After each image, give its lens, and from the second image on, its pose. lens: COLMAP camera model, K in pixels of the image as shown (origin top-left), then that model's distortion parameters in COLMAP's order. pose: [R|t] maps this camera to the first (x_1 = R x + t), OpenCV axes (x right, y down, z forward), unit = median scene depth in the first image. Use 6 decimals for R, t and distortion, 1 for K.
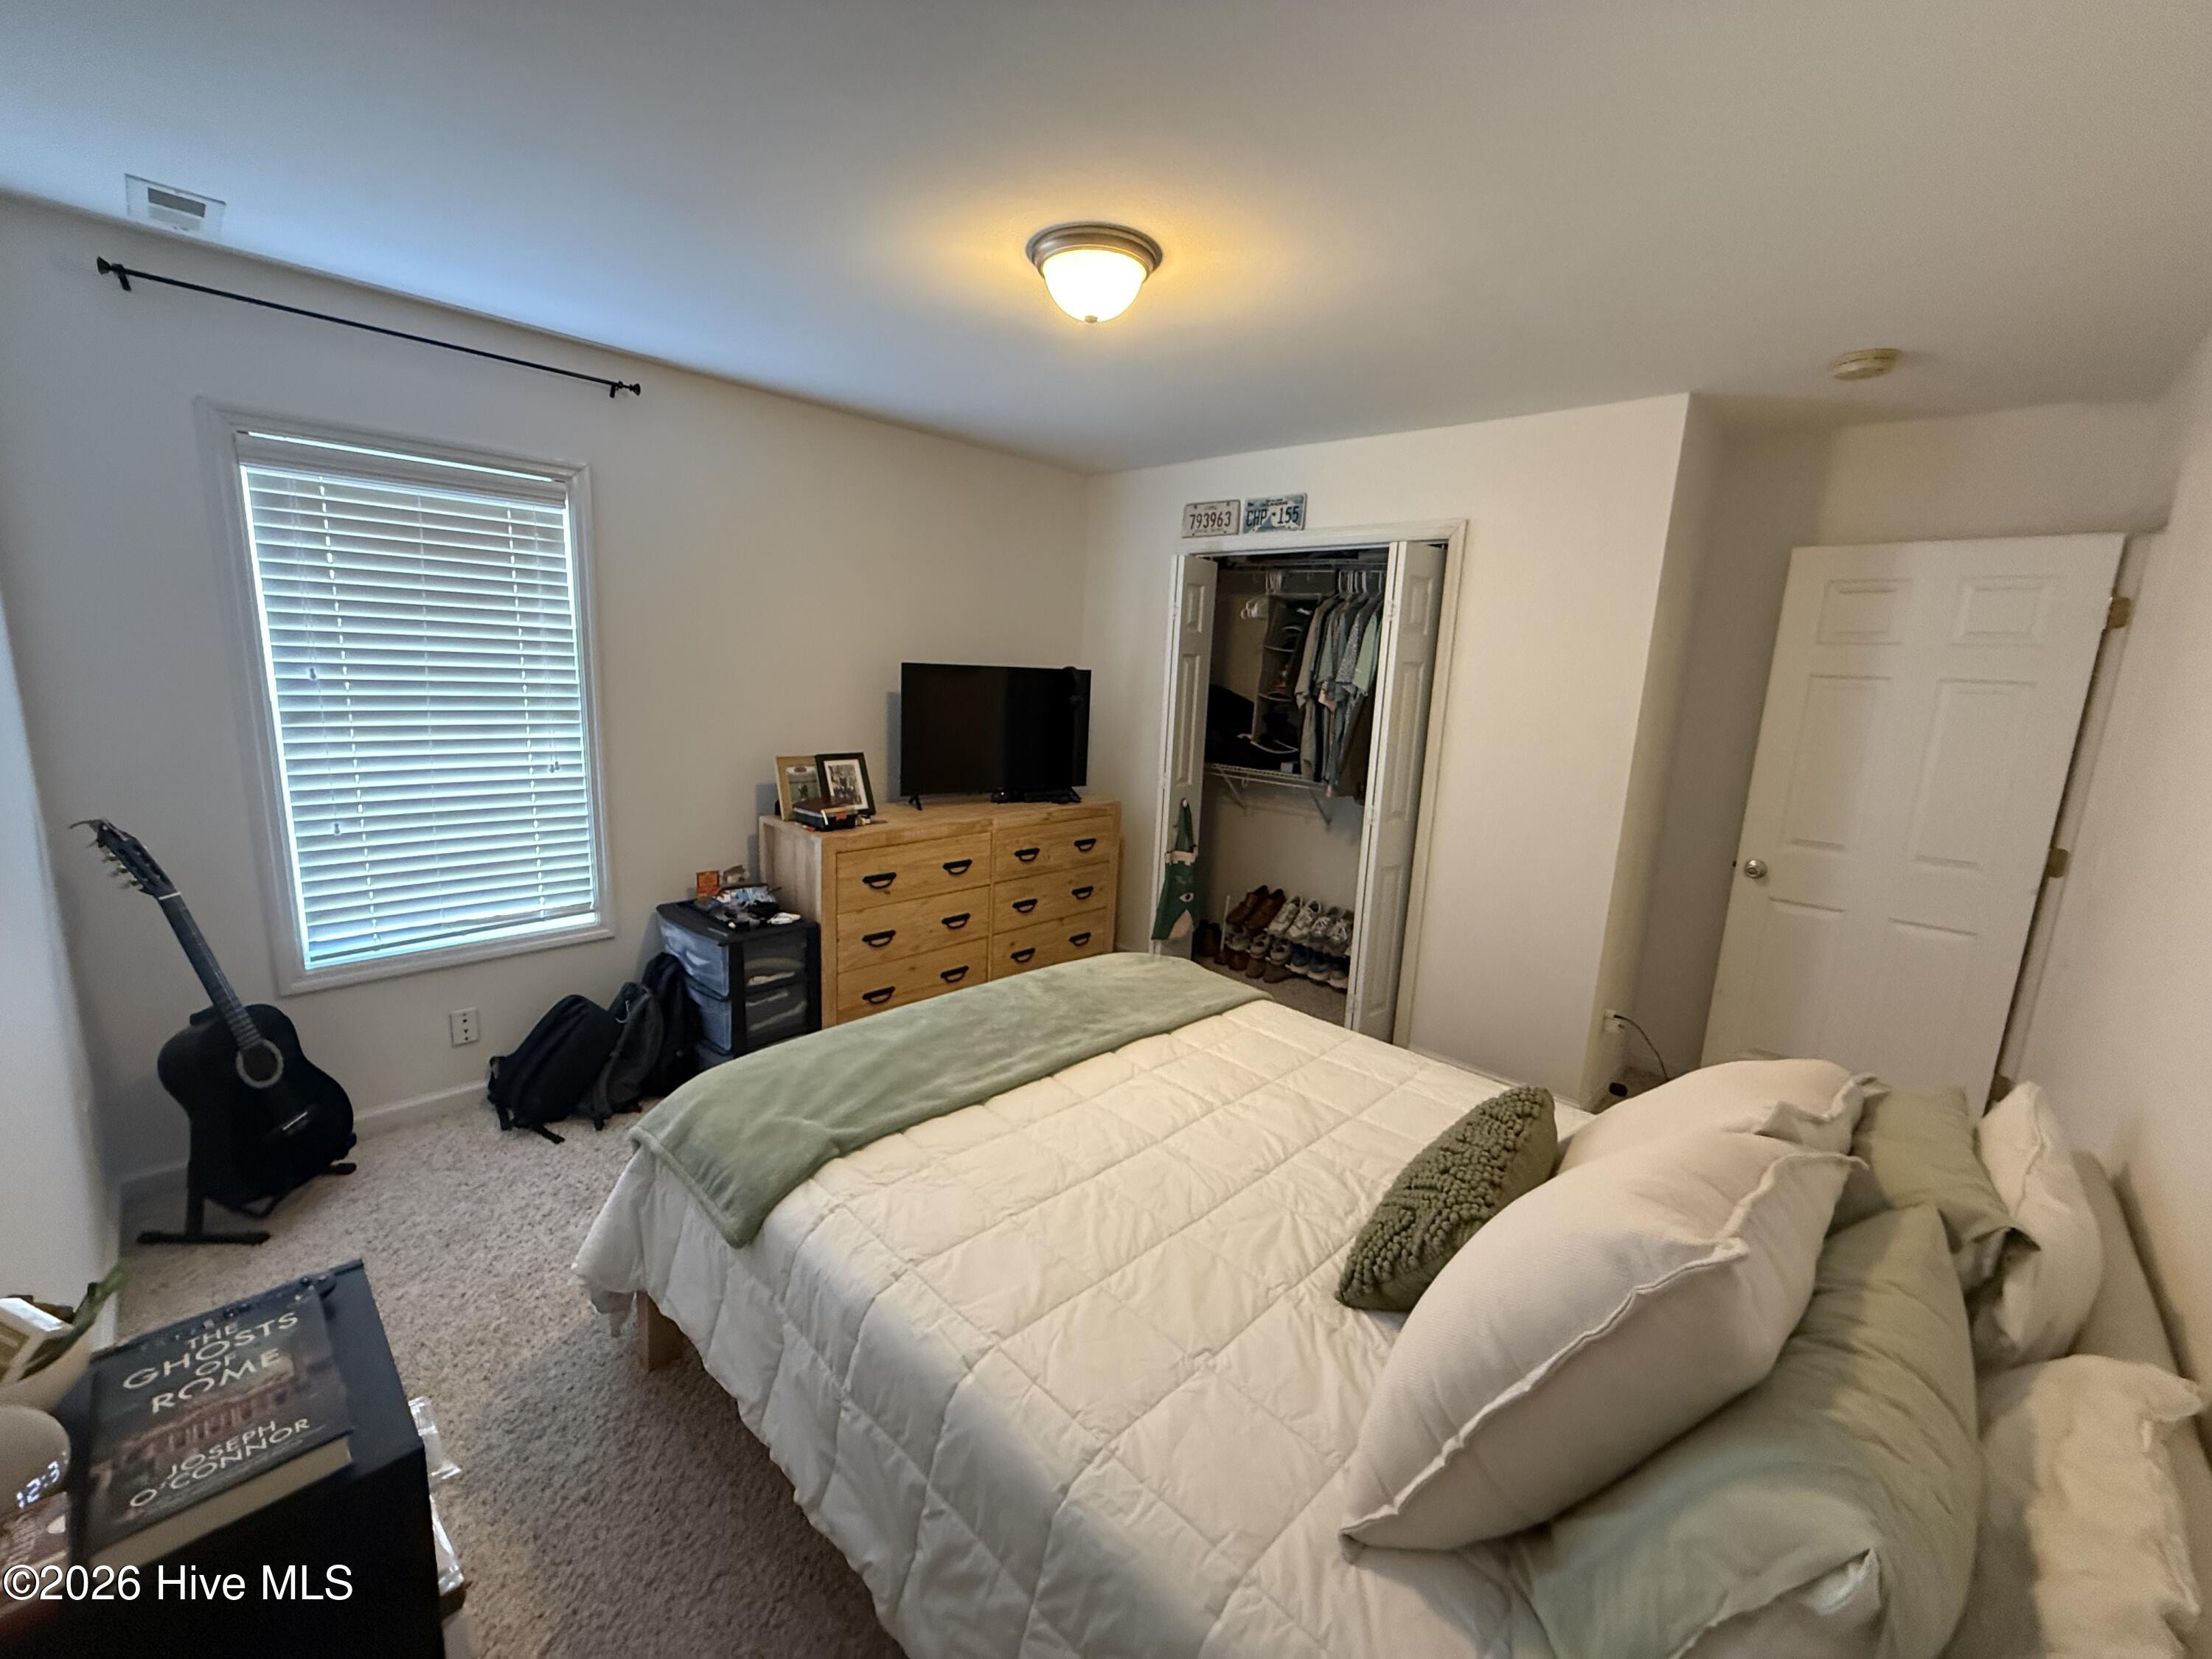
lens RADIAL K [[879.5, 0, 1104.1], [0, 879.5, 823.5], [0, 0, 1]] dist [-0.001600, -0.000234]
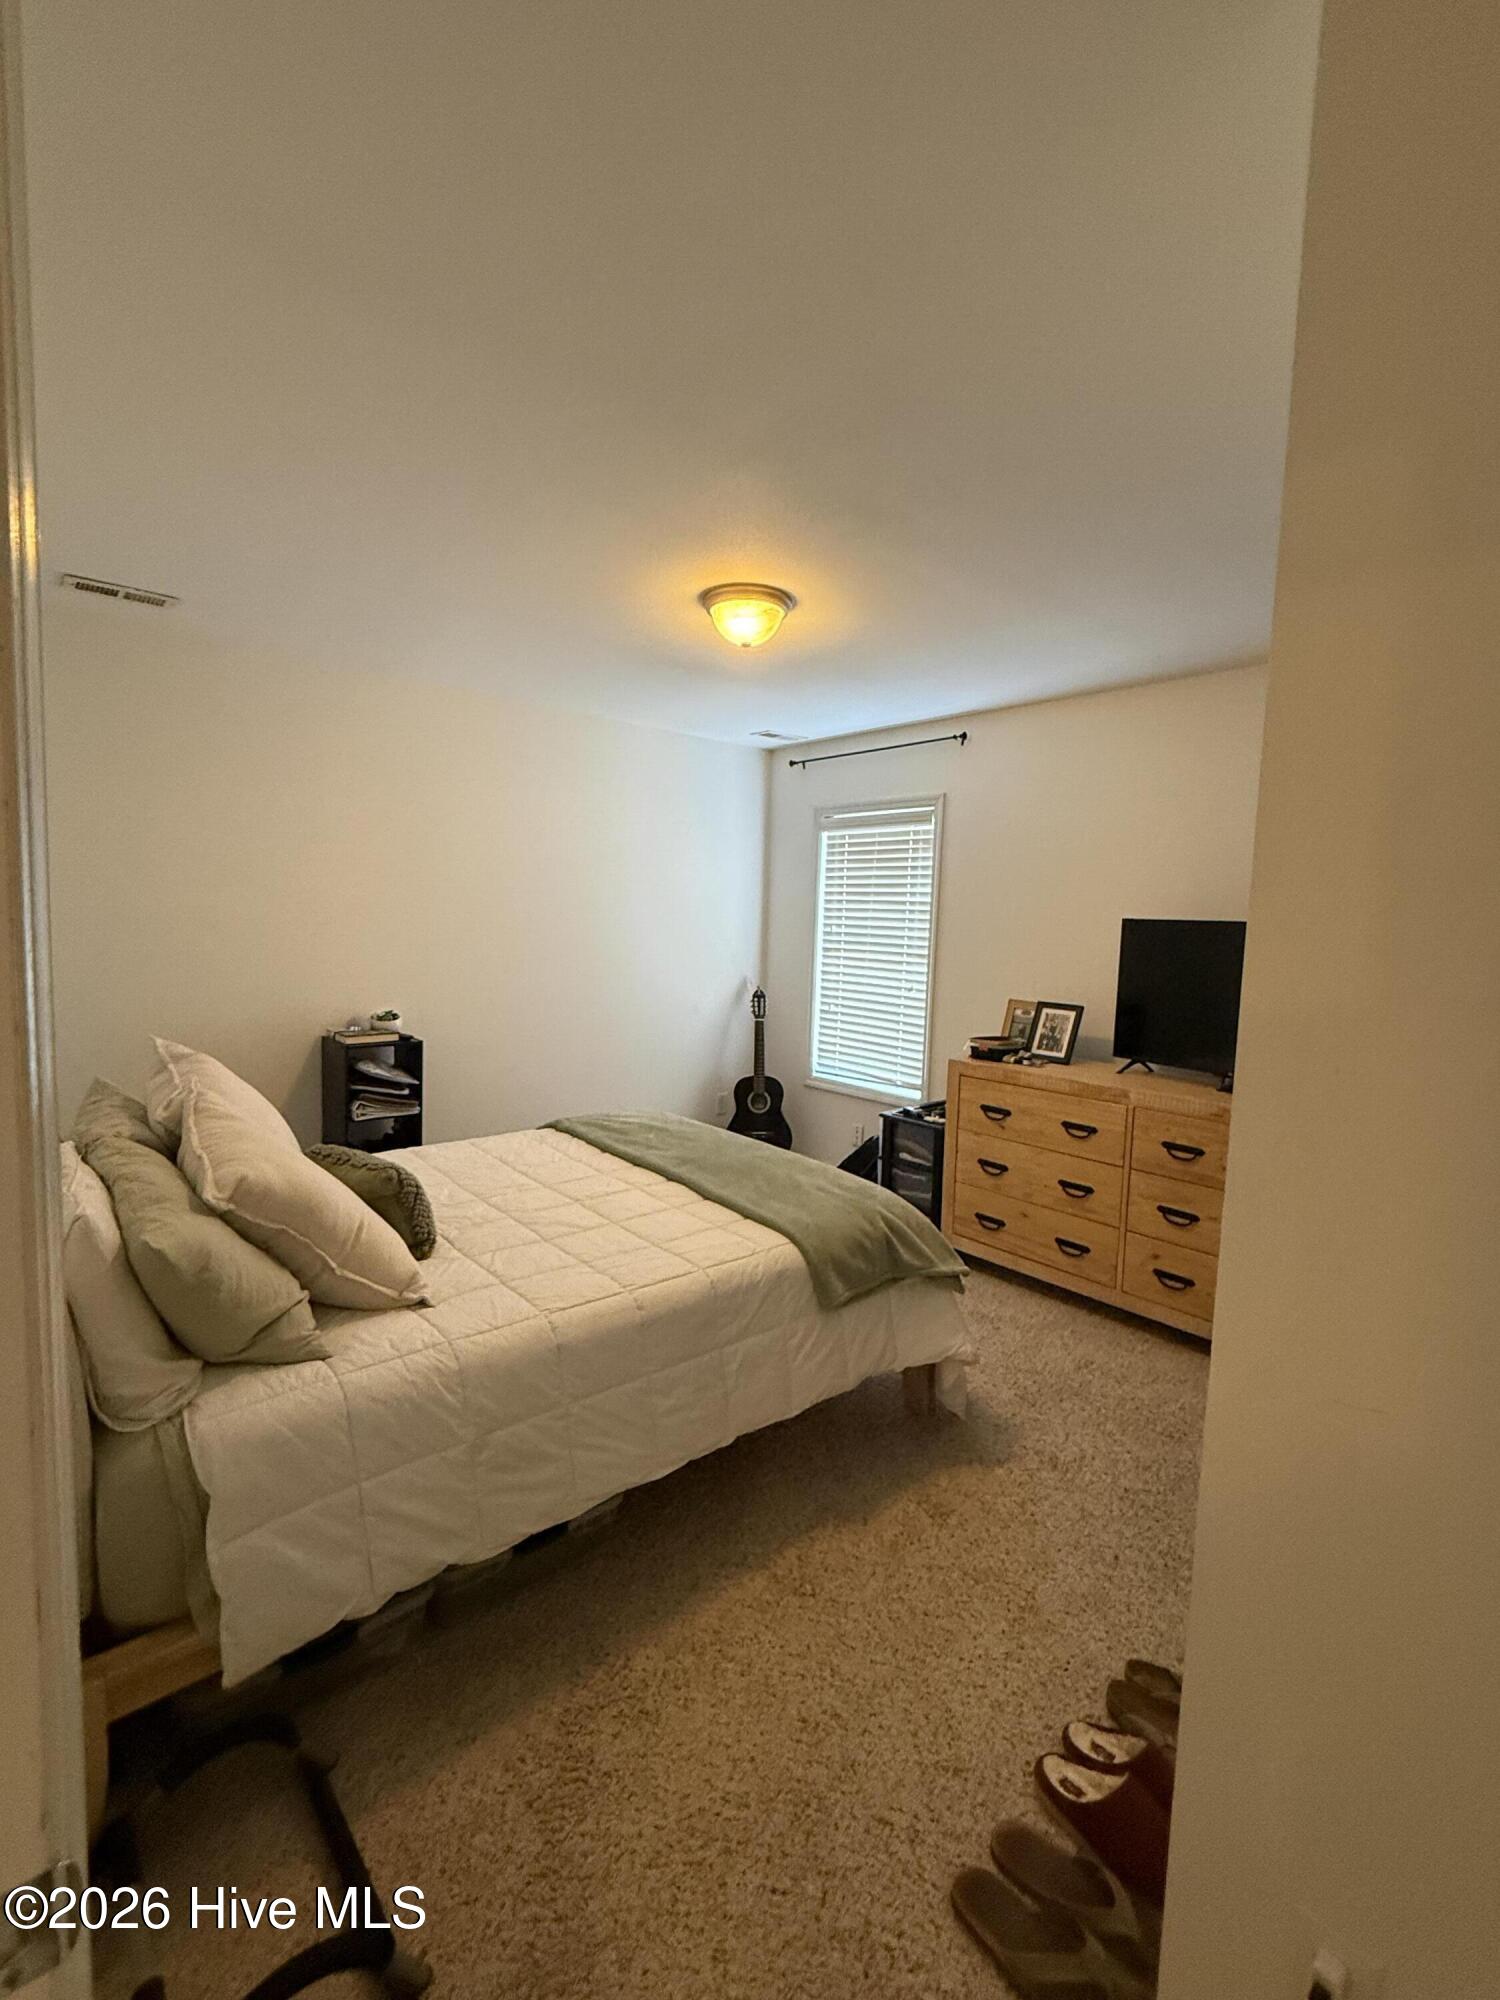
lens RADIAL K [[879.2, 0, 747.7], [0, 879.2, 998.0], [0, 0, 1]] dist [-0.000267, -0.000002]
pose [[-0.080301, 0.043882, -0.995804, 0.835102], [-0.217978, 0.974077, 0.060502, -0.071429], [0.972645, 0.221921, -0.068654, 0.737037]]
